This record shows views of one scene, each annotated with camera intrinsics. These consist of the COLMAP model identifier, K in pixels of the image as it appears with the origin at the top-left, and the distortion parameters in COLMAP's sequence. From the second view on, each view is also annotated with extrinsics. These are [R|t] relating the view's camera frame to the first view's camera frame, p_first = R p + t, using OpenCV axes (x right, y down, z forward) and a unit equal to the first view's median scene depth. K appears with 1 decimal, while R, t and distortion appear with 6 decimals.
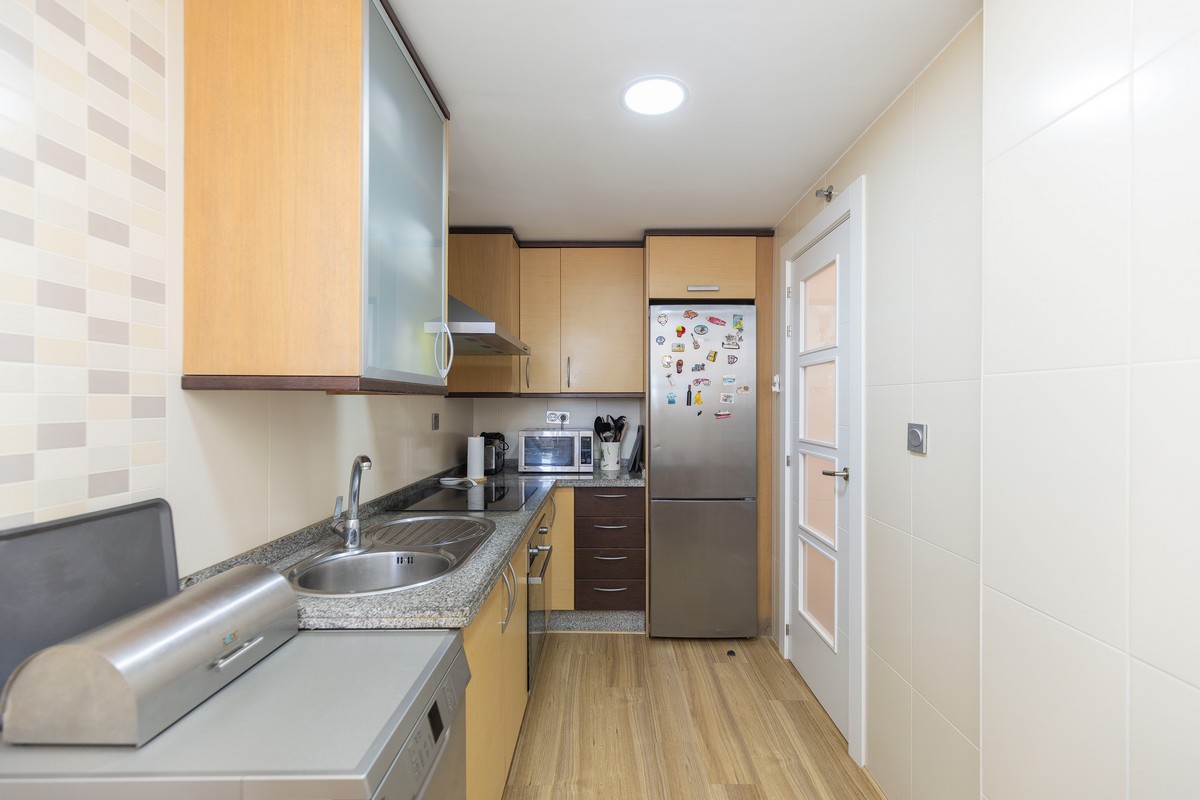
lens RADIAL K [[547.5, 0, 592.8], [0, 547.5, 404.5], [0, 0, 1]] dist [0.009011, 0.000425]
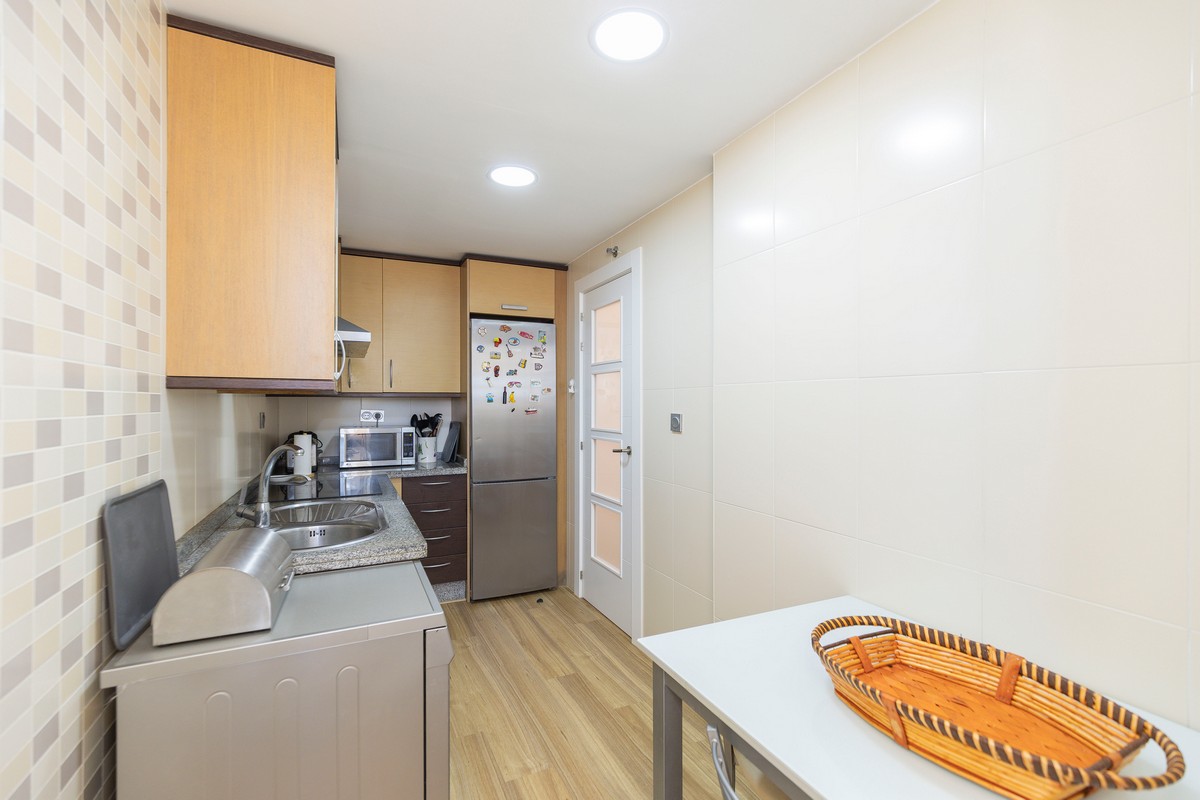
lens RADIAL K [[547.5, 0, 601.8], [0, 547.5, 404.1], [0, 0, 1]] dist [0.009011, 0.000425]
pose [[0.896452, -0.003505, 0.443128, -0.200444], [0.003975, 0.999992, -0.000132, 0.004358], [-0.443124, 0.001880, 0.896458, -0.214555]]
